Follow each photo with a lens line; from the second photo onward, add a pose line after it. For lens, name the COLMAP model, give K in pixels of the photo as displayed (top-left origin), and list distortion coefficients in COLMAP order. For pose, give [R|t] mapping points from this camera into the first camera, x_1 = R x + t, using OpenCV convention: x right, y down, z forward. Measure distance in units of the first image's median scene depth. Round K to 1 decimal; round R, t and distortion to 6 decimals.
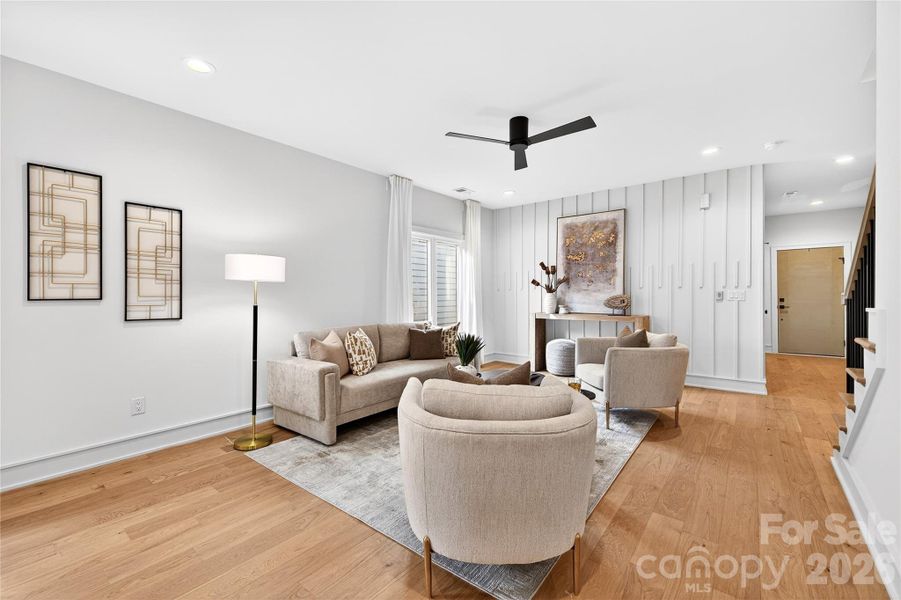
lens RADIAL K [[376.8, 0, 447.7], [0, 376.8, 294.4], [0, 0, 1]] dist [0.000384, -0.000082]
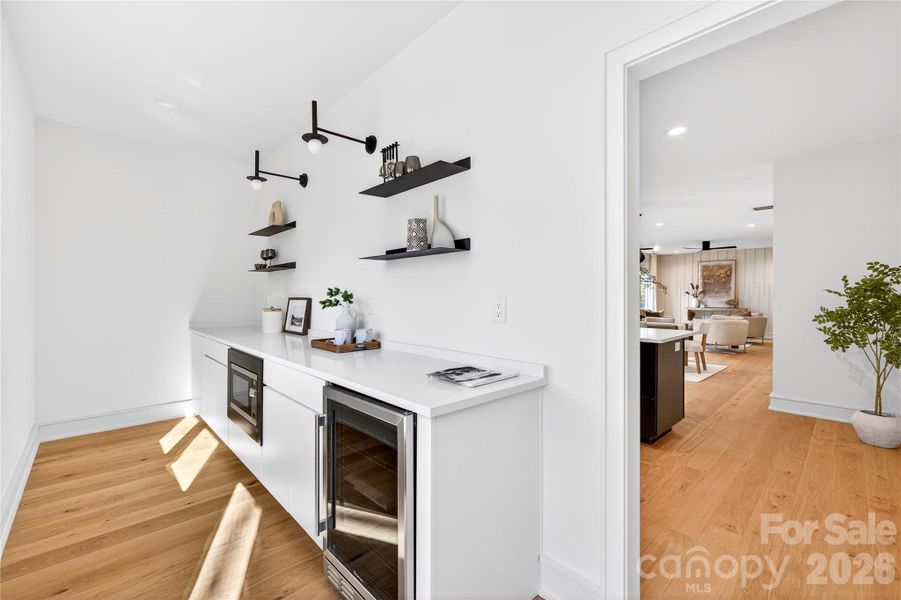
lens RADIAL K [[376.8, 0, 447.7], [0, 376.8, 294.4], [0, 0, 1]] dist [0.000384, -0.000082]
pose [[0.990852, 0.008999, -0.134654, -0.888892], [-0.009732, 0.999941, -0.004791, 0.001113], [0.134603, 0.006058, 0.990881, -1.392454]]
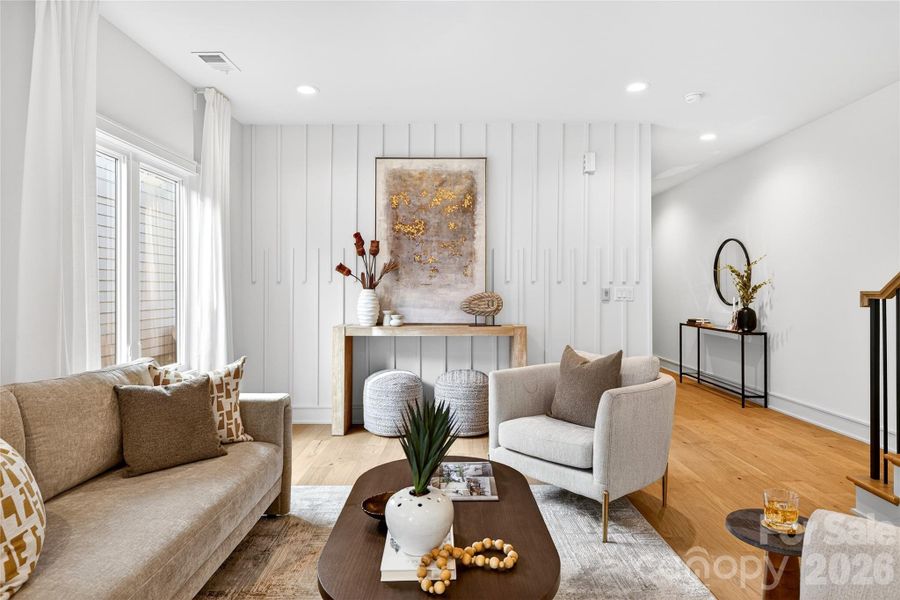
lens RADIAL K [[535.2, 0, 447.5], [0, 535.2, 285.2], [0, 0, 1]] dist [-0.001878, -0.001263]
pose [[0.777830, 0.011869, 0.628363, -0.144921], [-0.004952, 0.999906, -0.012757, 0.000228], [-0.628455, 0.006811, 0.777816, 0.336415]]
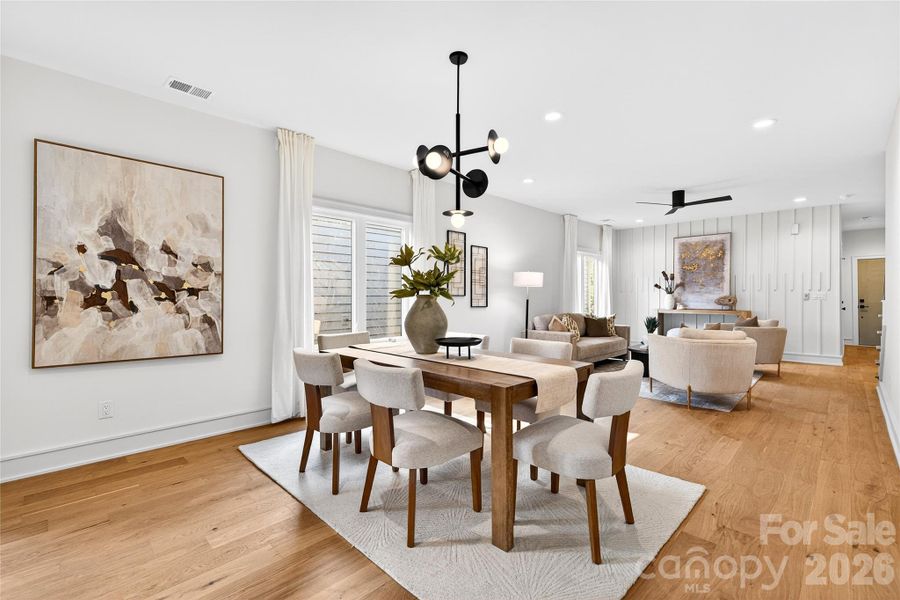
lens RADIAL K [[397.5, 0, 449.1], [0, 397.5, 293.3], [0, 0, 1]] dist [-0.000121, 0.000118]
pose [[0.994669, 0.004816, -0.103008, -0.394255], [-0.005424, 0.999969, -0.005620, 0.006710], [0.102978, 0.006149, 0.994665, -0.534079]]
